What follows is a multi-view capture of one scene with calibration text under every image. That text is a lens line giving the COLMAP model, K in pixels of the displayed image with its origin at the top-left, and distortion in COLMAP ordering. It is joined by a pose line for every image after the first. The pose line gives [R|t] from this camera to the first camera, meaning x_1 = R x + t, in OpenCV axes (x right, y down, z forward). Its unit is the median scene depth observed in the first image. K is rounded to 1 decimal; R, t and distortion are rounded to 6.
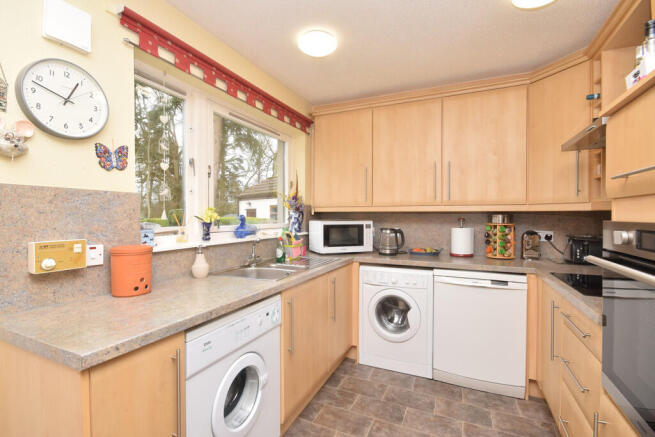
lens RADIAL K [[271.9, 0, 297.8], [0, 271.9, 218.6], [0, 0, 1]] dist [0.013895, 0.000123]
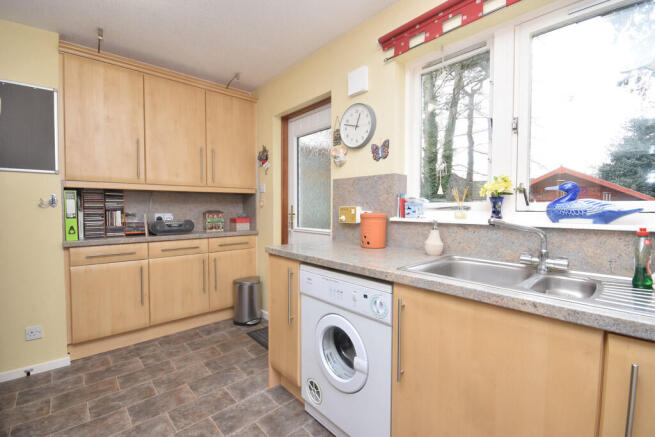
lens RADIAL K [[295.6, 0, 323.9], [0, 295.6, 217.6], [0, 0, 1]] dist [0.001984, 0.000014]
pose [[-0.296295, 0.033189, -0.954520, 1.035092], [-0.009500, 0.999244, 0.037693, 0.079336], [0.955049, 0.020236, -0.295755, 1.379546]]
